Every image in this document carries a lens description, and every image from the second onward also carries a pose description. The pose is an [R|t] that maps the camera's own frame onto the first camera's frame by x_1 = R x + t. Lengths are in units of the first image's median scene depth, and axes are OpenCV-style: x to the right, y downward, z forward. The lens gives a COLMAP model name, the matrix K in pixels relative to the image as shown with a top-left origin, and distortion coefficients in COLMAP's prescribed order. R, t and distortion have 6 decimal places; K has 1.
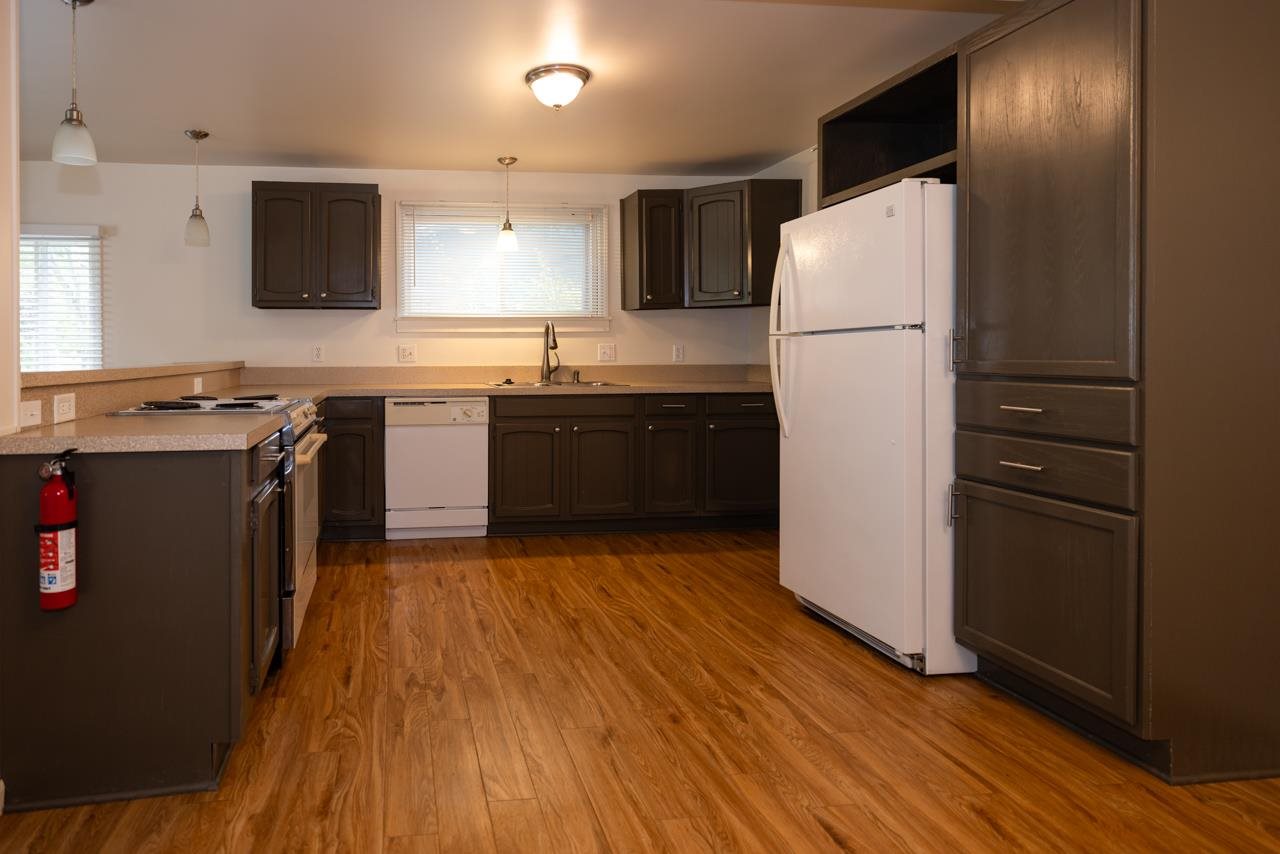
lens RADIAL K [[743.8, 0, 454.6], [0, 743.8, 356.6], [0, 0, 1]] dist [-0.001347, -0.001037]
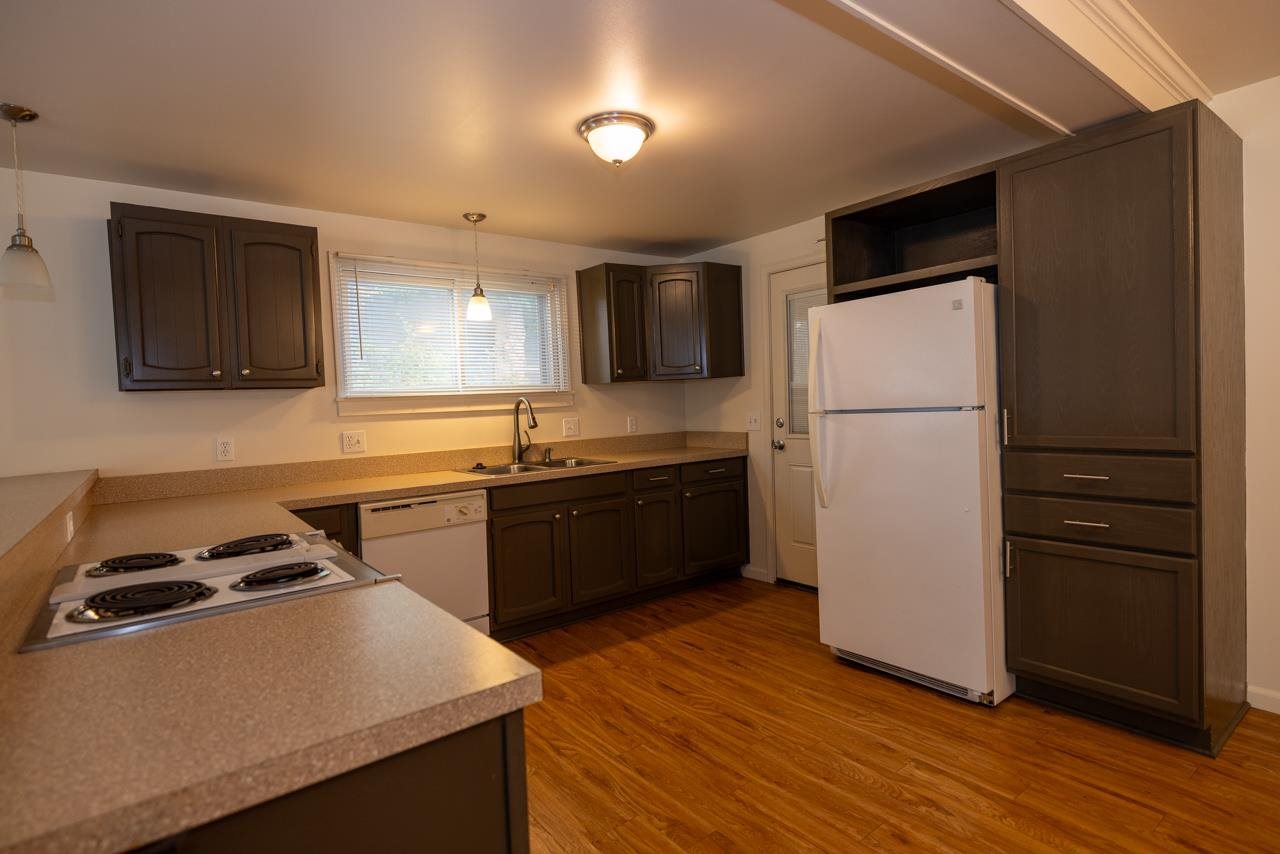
lens RADIAL K [[665.5, 0, 670.3], [0, 665.5, 423.5], [0, 0, 1]] dist [-0.002317, -0.000138]
pose [[0.835396, -0.047947, 0.547553, -0.212284], [0.037958, 0.998842, 0.029553, -0.040240], [-0.548336, -0.003904, 0.836249, 0.253559]]
